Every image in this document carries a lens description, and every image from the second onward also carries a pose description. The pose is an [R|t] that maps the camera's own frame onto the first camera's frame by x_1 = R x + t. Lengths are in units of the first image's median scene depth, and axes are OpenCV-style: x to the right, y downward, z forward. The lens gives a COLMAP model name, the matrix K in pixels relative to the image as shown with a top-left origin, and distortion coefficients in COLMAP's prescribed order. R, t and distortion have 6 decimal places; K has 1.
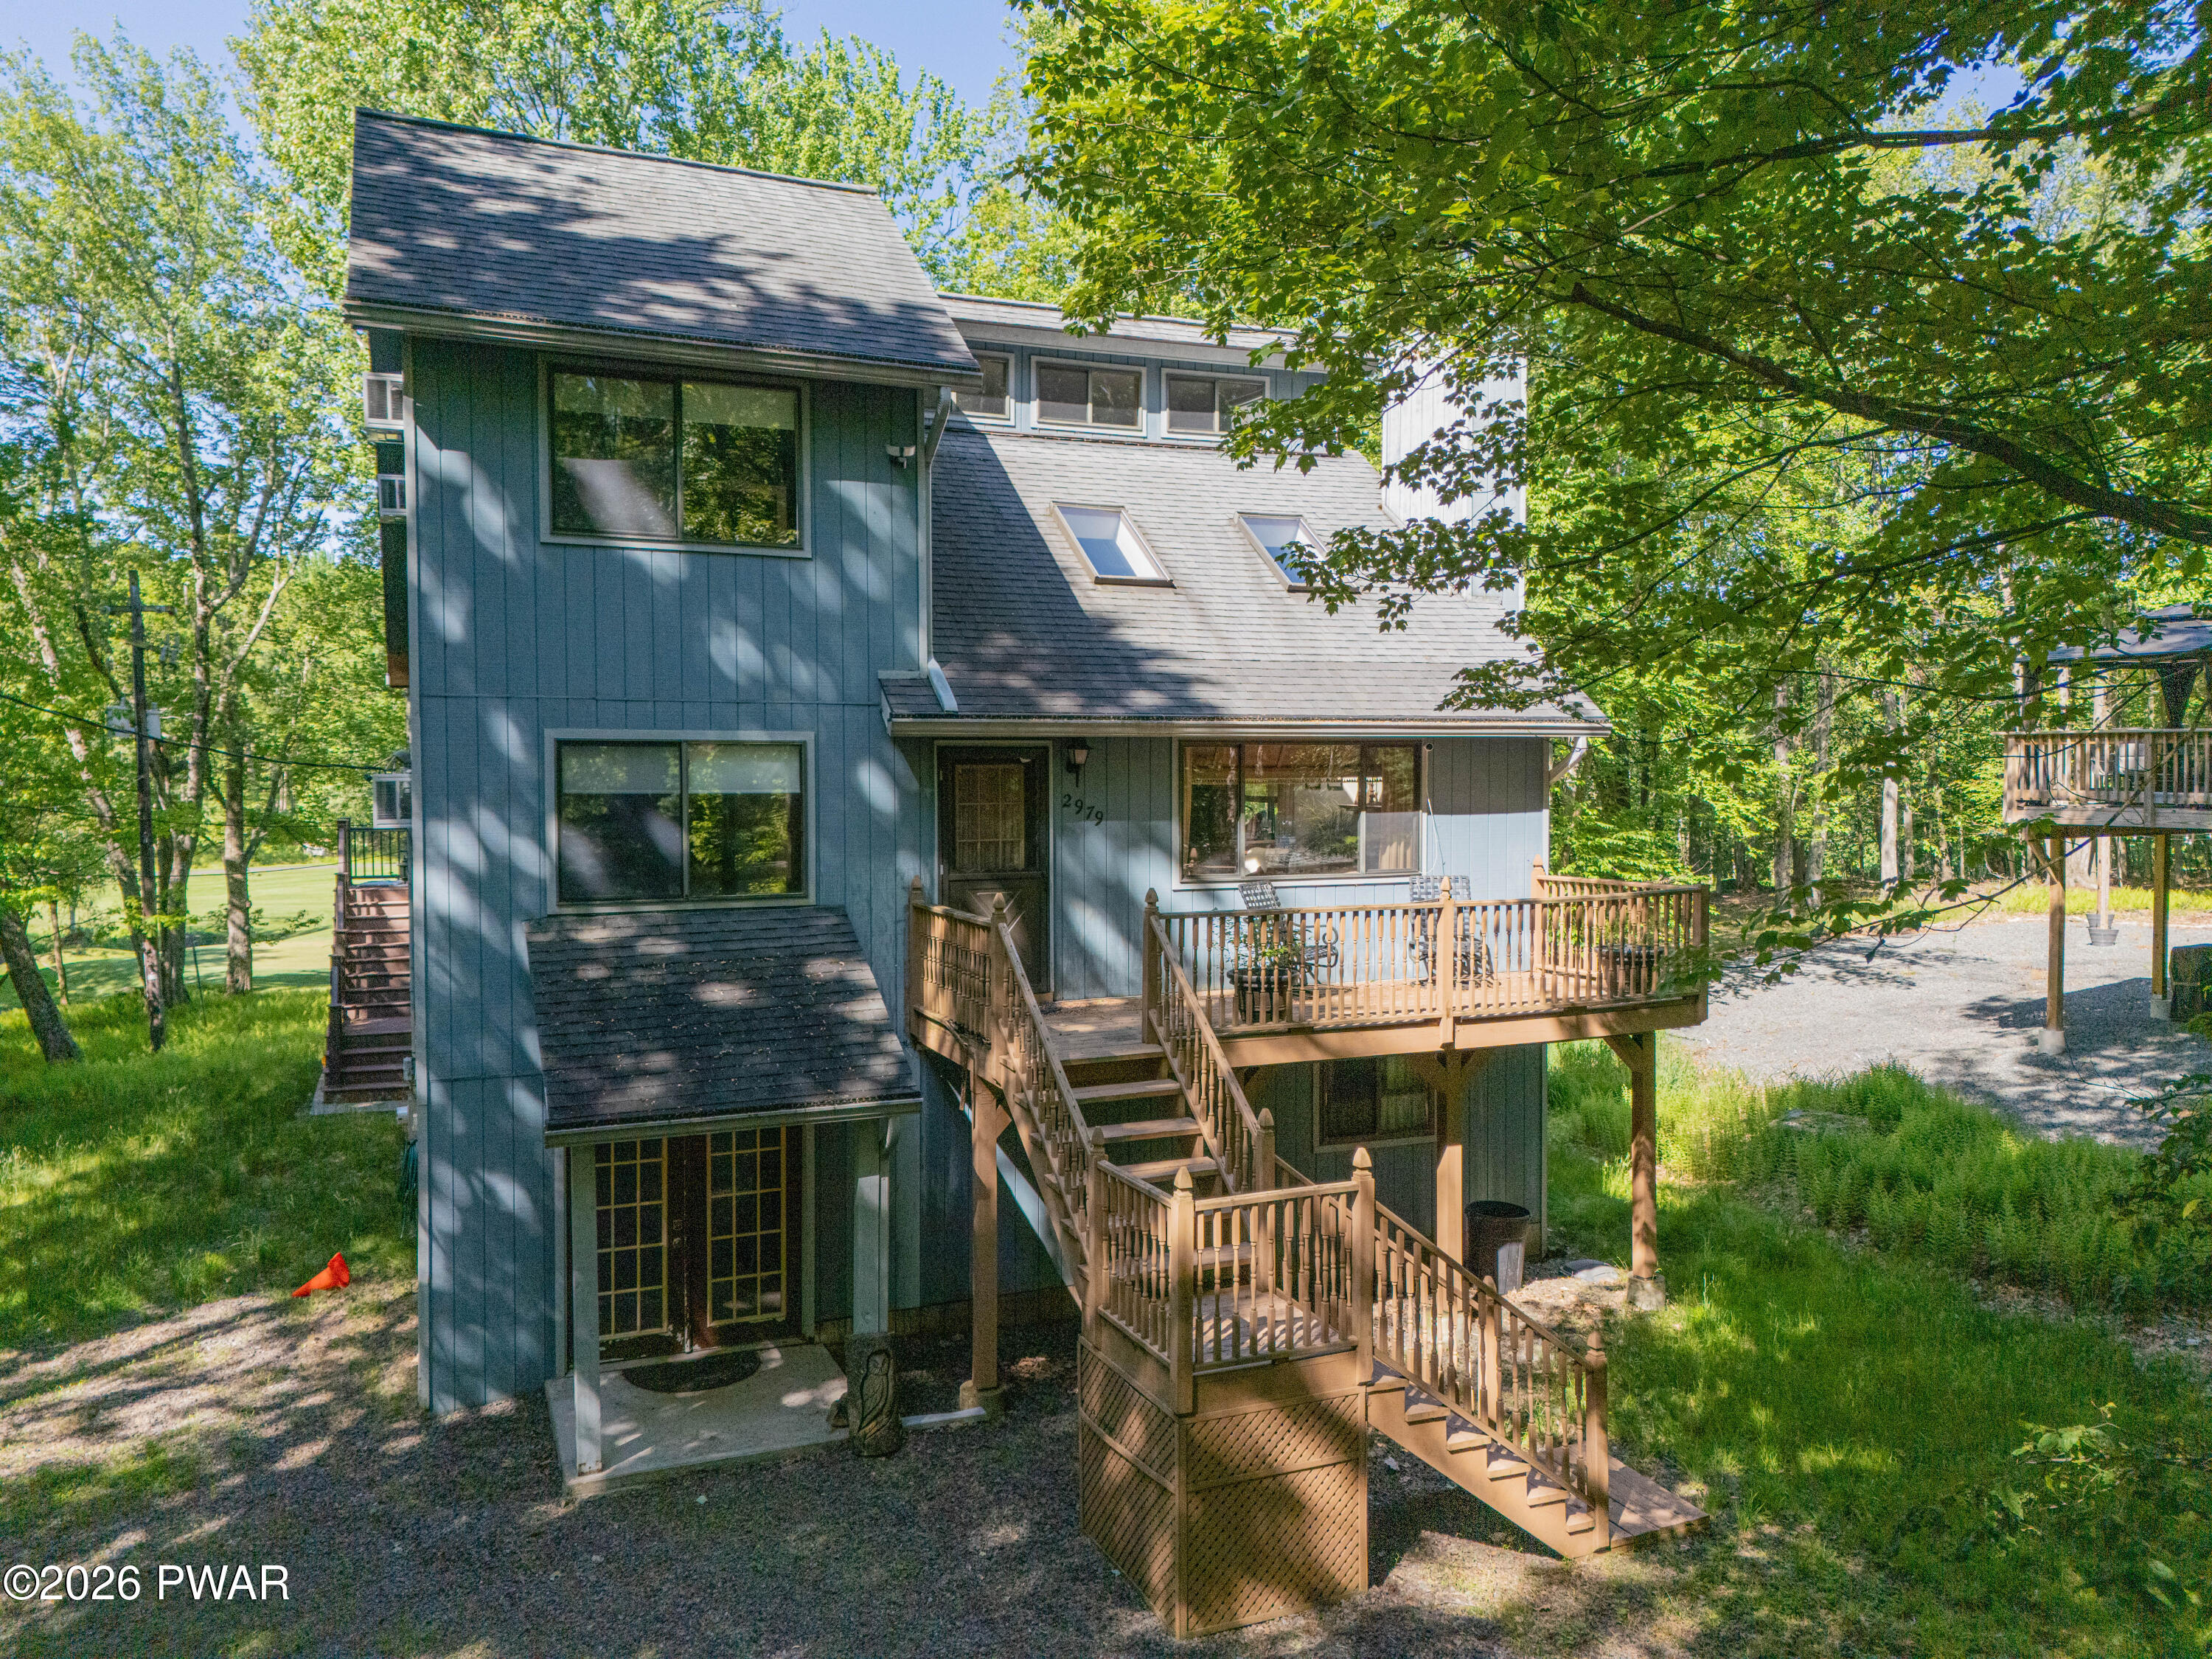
lens RADIAL K [[1623.0, 0, 1106.0], [0, 1623.0, 829.5], [0, 0, 1]] dist [0.075622, -0.065426]
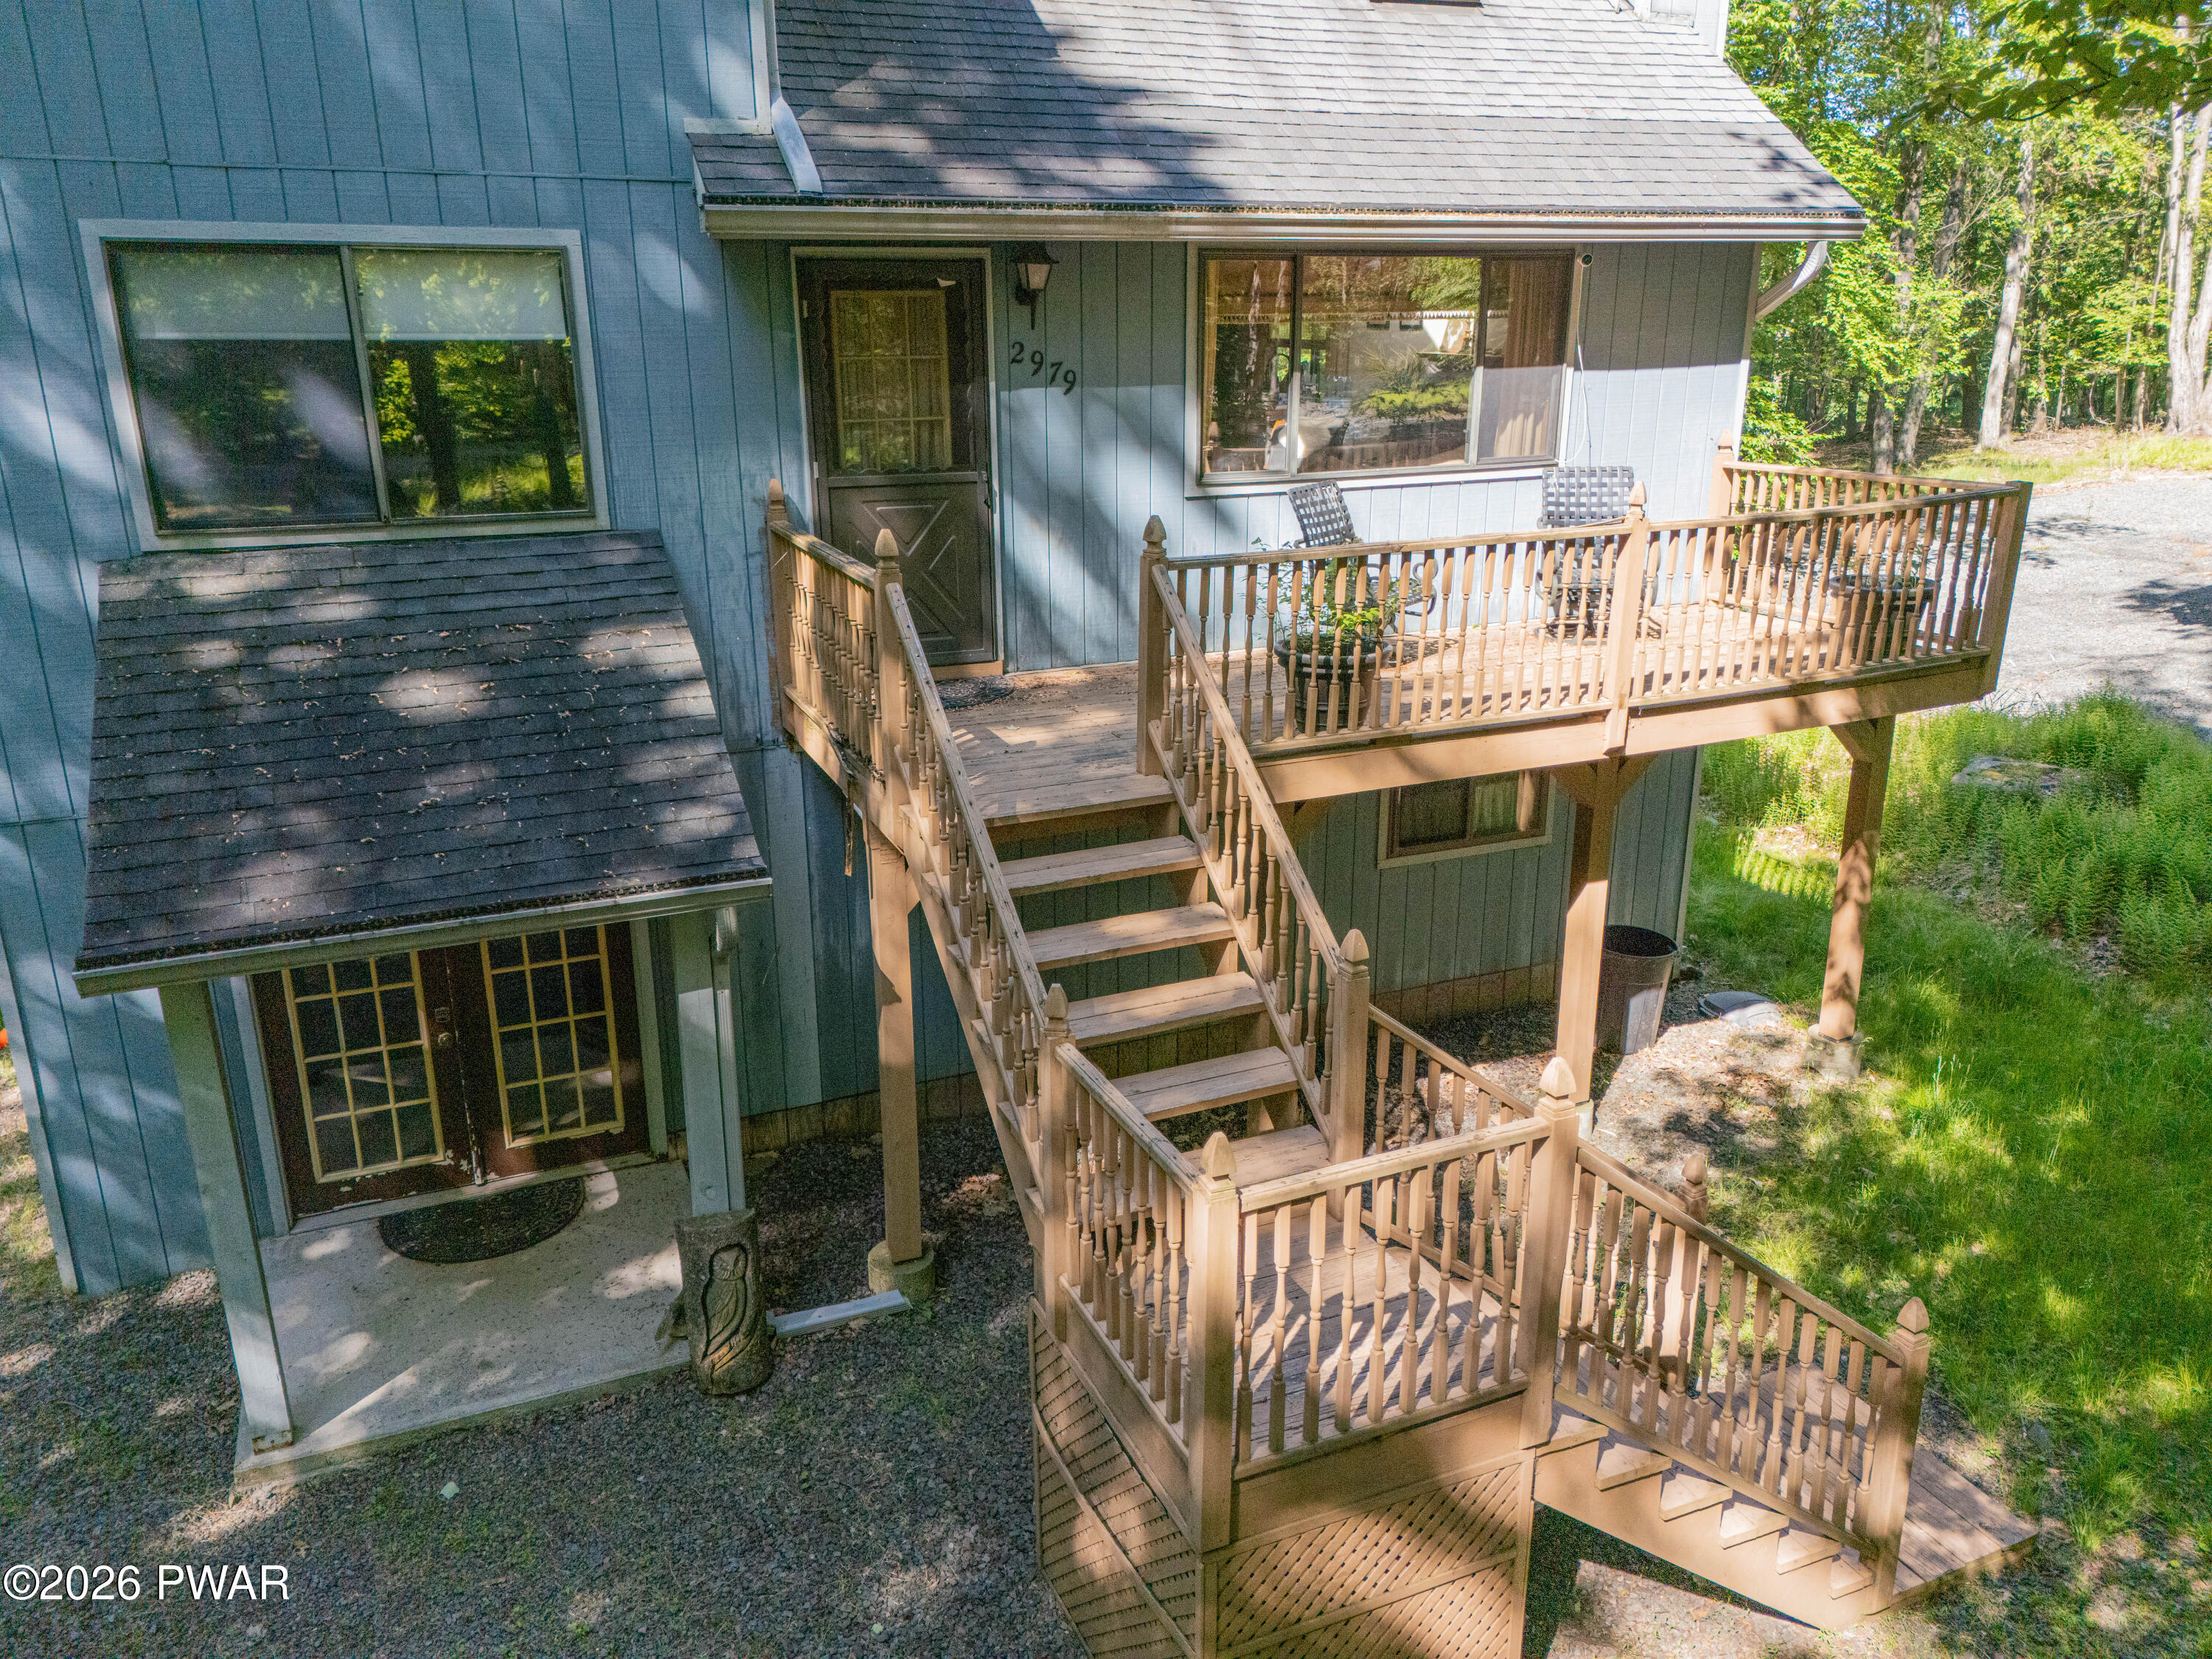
lens RADIAL K [[1623.0, 0, 1106.0], [0, 1623.0, 829.5], [0, 0, 1]] dist [0.075622, -0.065426]
pose [[0.999991, -0.003824, 0.001710, 0.008056], [0.003221, 0.962969, 0.269594, -0.010665], [-0.002678, -0.269586, 0.962973, 0.348158]]
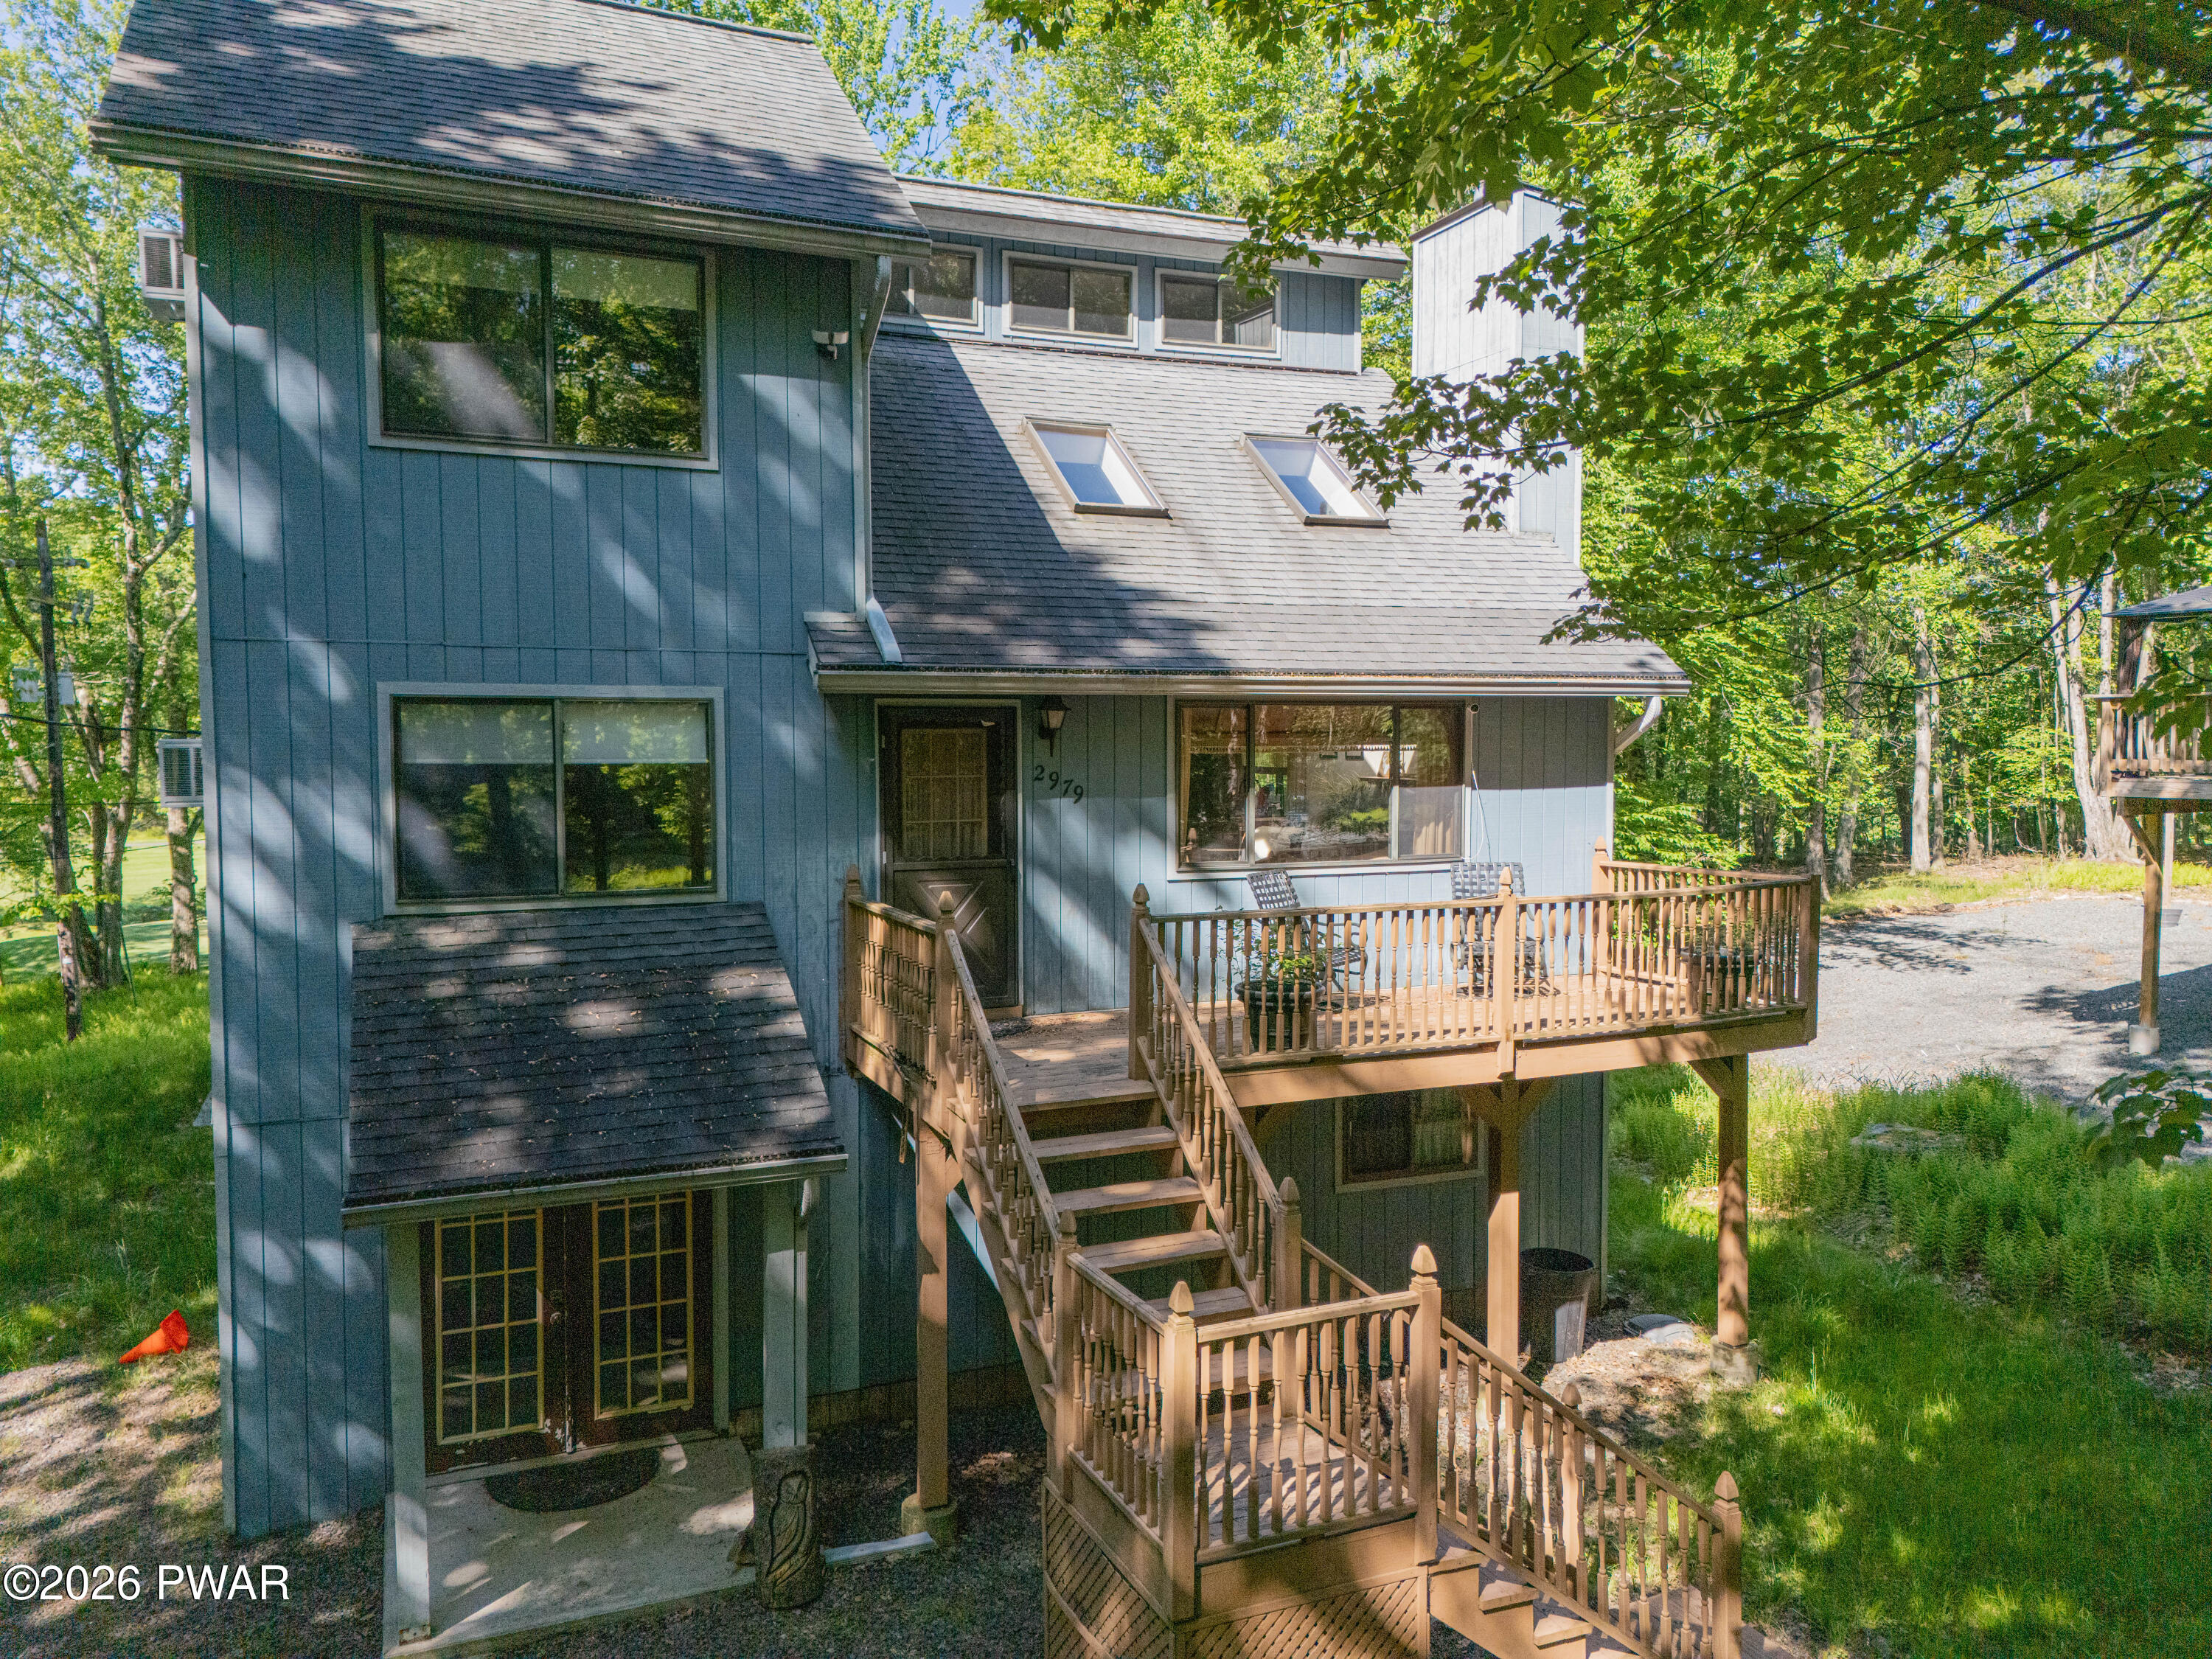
lens RADIAL K [[1623.0, 0, 1106.0], [0, 1623.0, 829.5], [0, 0, 1]] dist [0.075622, -0.065426]
pose [[0.999997, 0.000271, 0.002574, 0.007762], [-0.000319, 0.999827, 0.018600, -0.004370], [-0.002569, -0.018600, 0.999824, 0.178183]]
